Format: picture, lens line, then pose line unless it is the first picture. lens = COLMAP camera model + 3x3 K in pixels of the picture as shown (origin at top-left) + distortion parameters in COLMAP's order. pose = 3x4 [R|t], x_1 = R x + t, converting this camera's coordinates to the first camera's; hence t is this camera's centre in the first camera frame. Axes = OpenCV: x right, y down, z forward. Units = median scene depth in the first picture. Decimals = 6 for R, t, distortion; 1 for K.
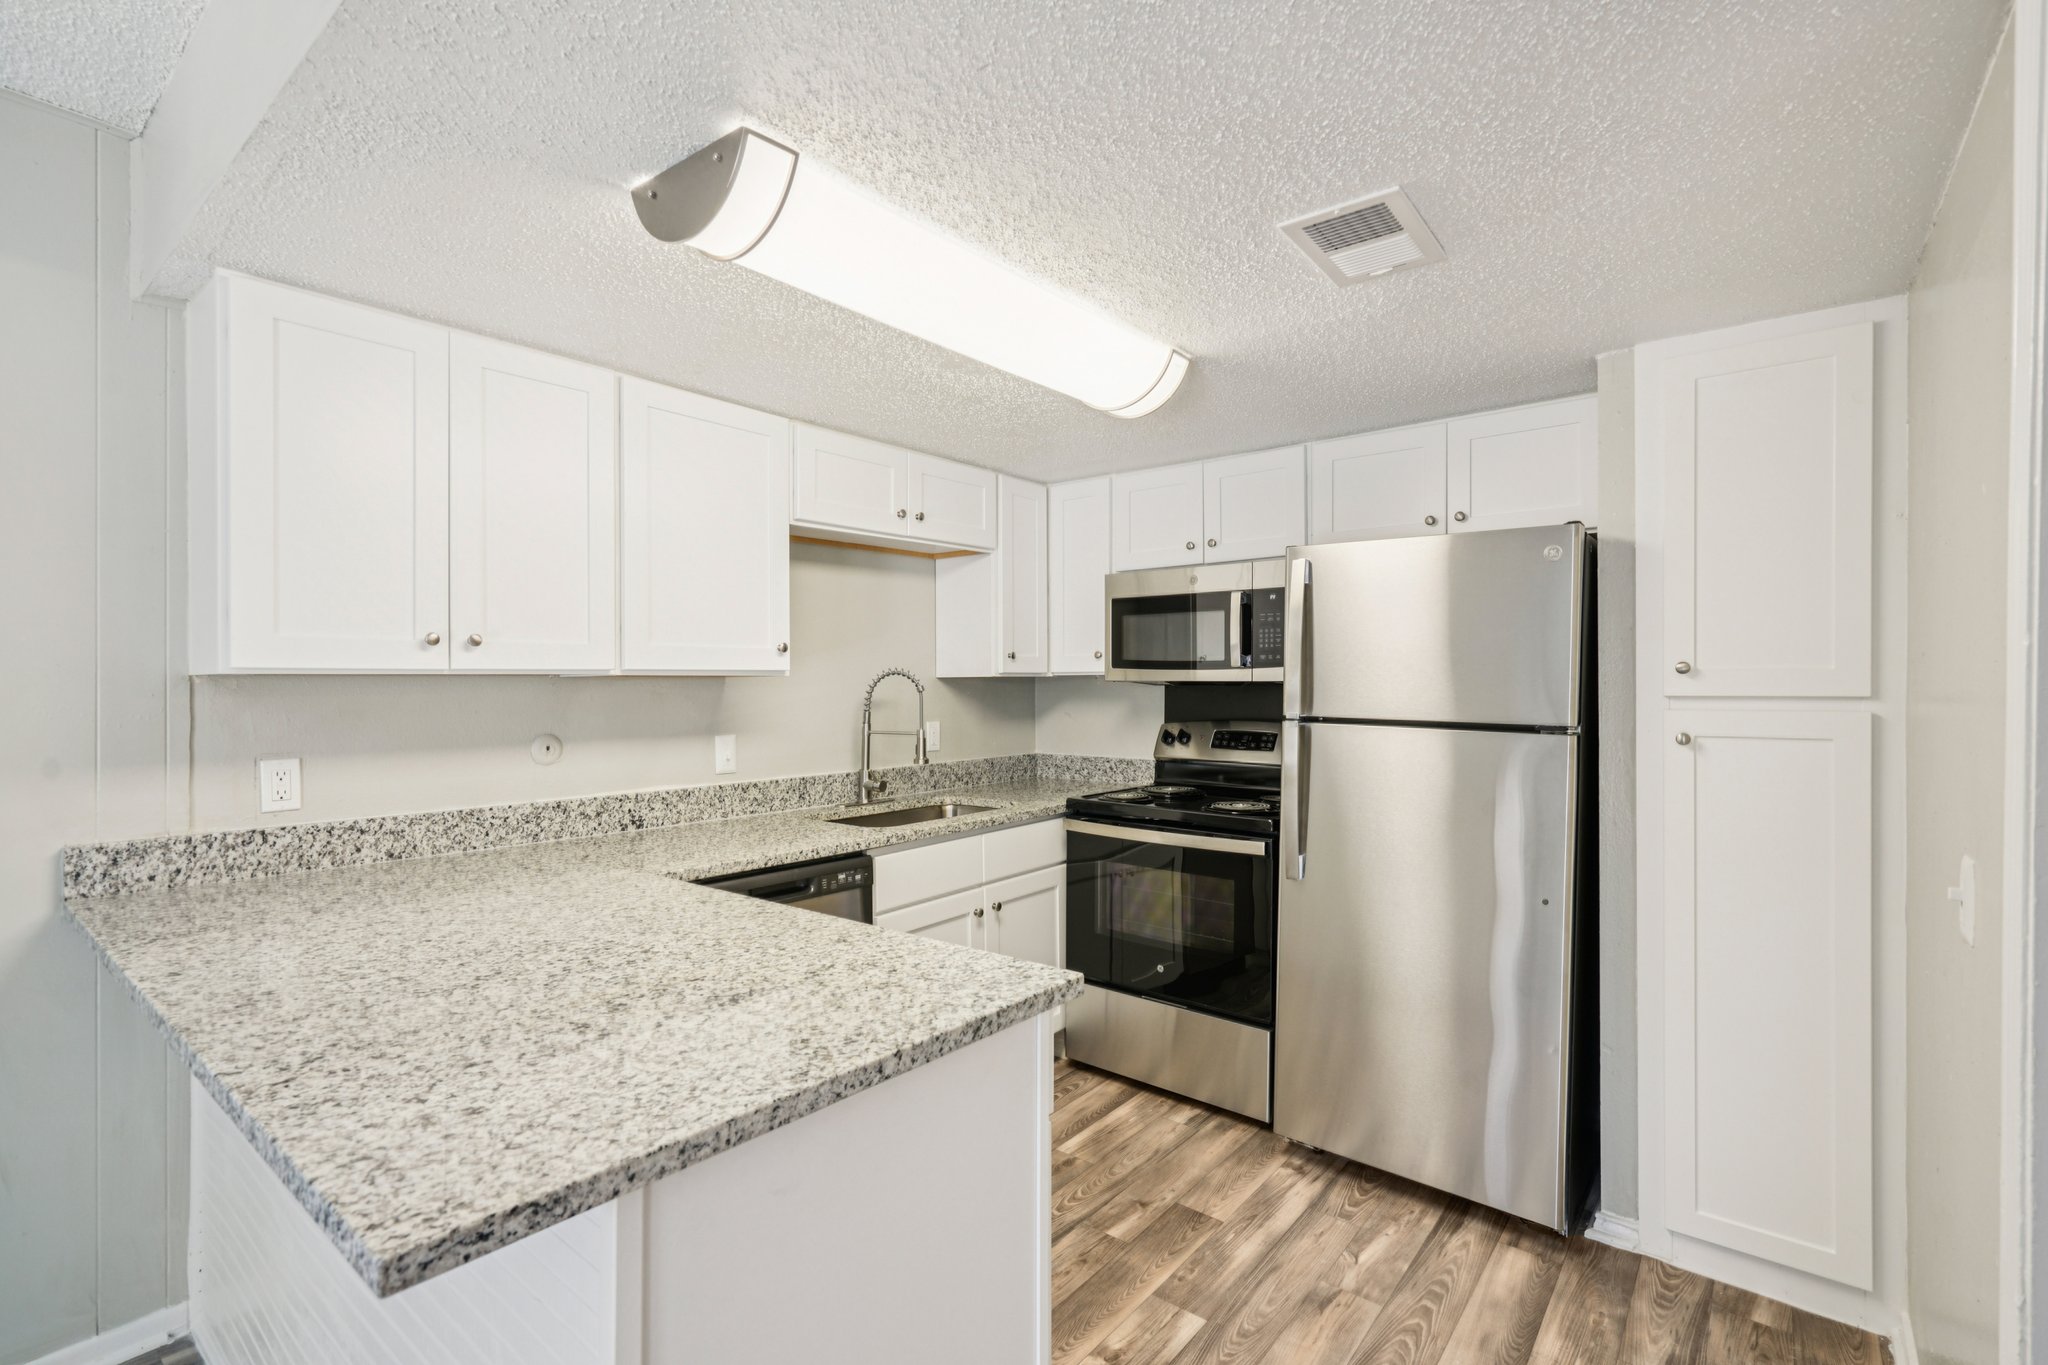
lens RADIAL K [[943.9, 0, 1021.3], [0, 943.9, 684.2], [0, 0, 1]] dist [0.001741, 0.000972]
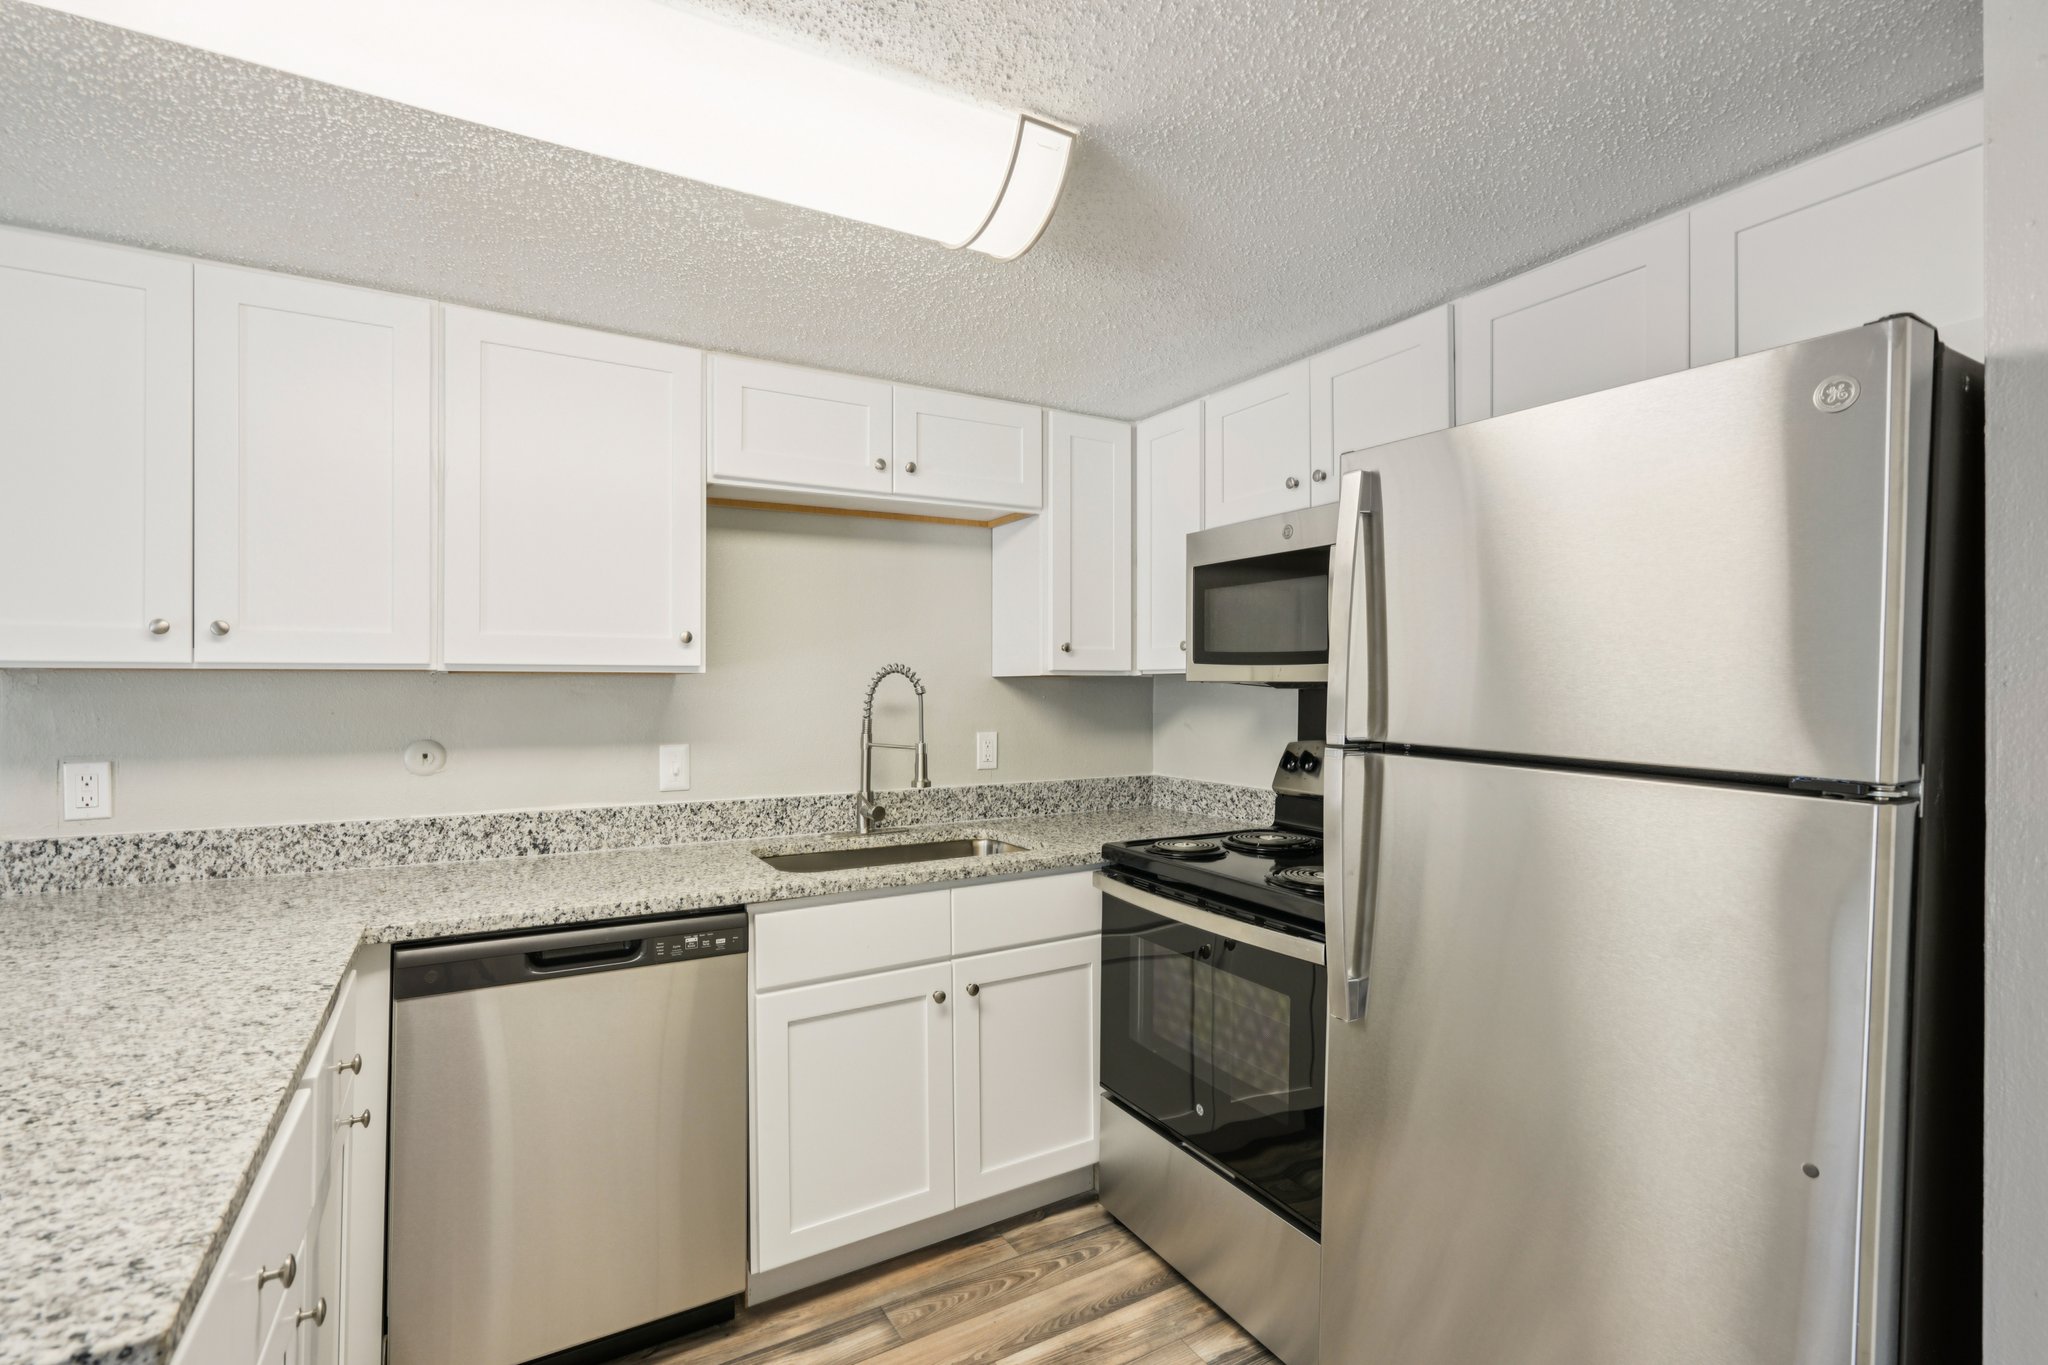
lens RADIAL K [[943.9, 0, 1026.1], [0, 943.9, 683.1], [0, 0, 1]] dist [0.001741, 0.000972]
pose [[0.933446, 0.003638, -0.358700, 0.293162], [-0.005018, 0.999983, -0.002917, 0.000553], [0.358683, 0.004523, 0.933448, 0.354118]]
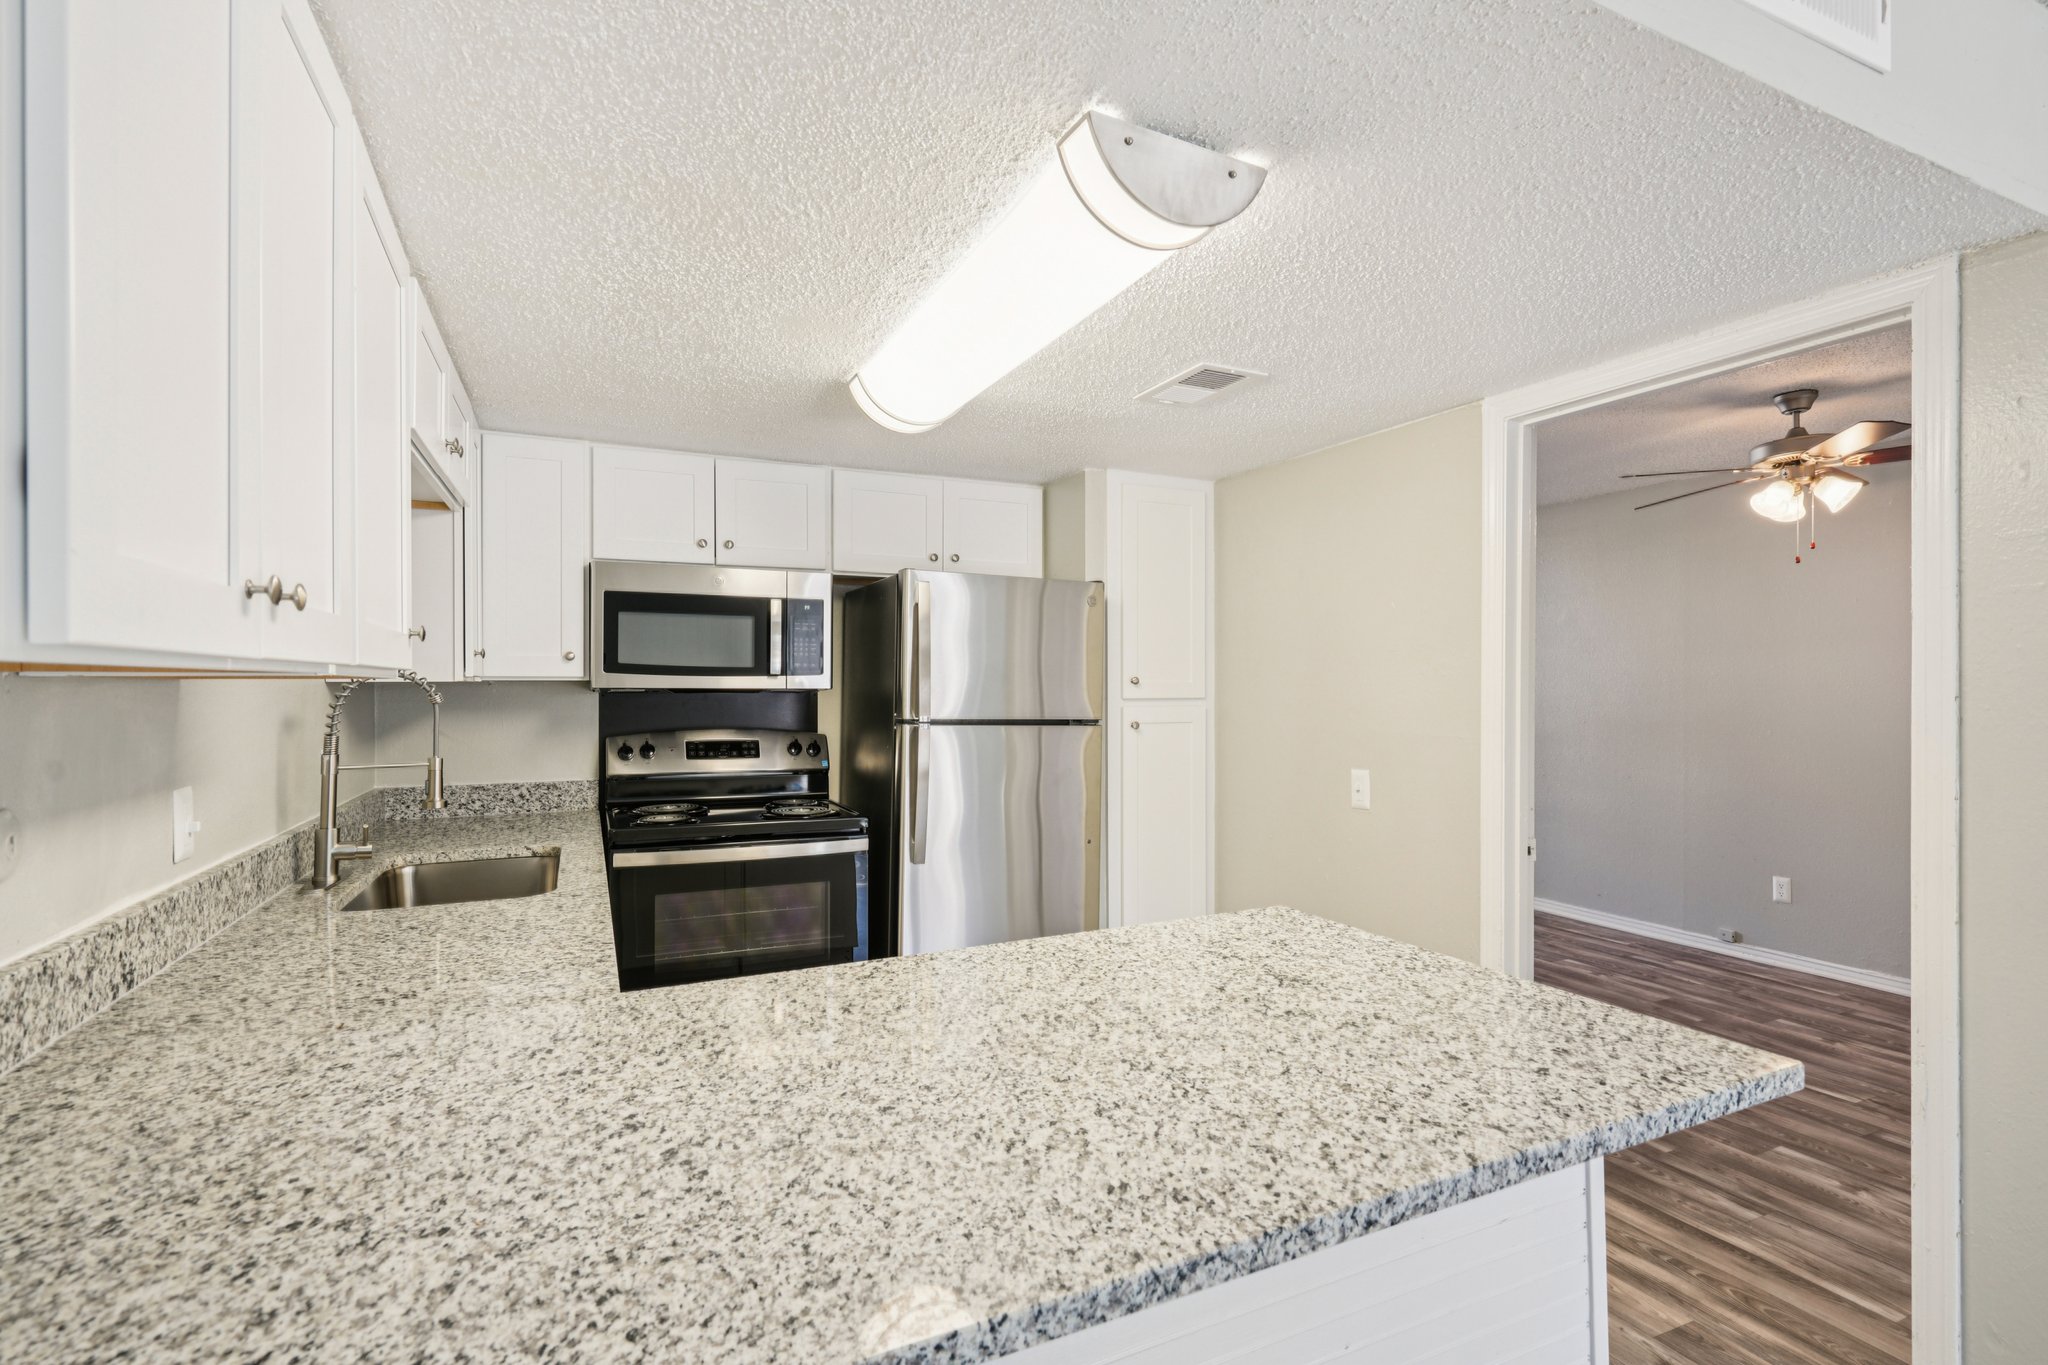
lens RADIAL K [[943.9, 0, 1048.3], [0, 943.9, 702.5], [0, 0, 1]] dist [0.001741, 0.000972]
pose [[0.416476, -0.010267, 0.909089, -0.629580], [0.000470, 0.999939, 0.011078, 0.000757], [-0.909146, -0.004186, 0.416456, 0.360051]]
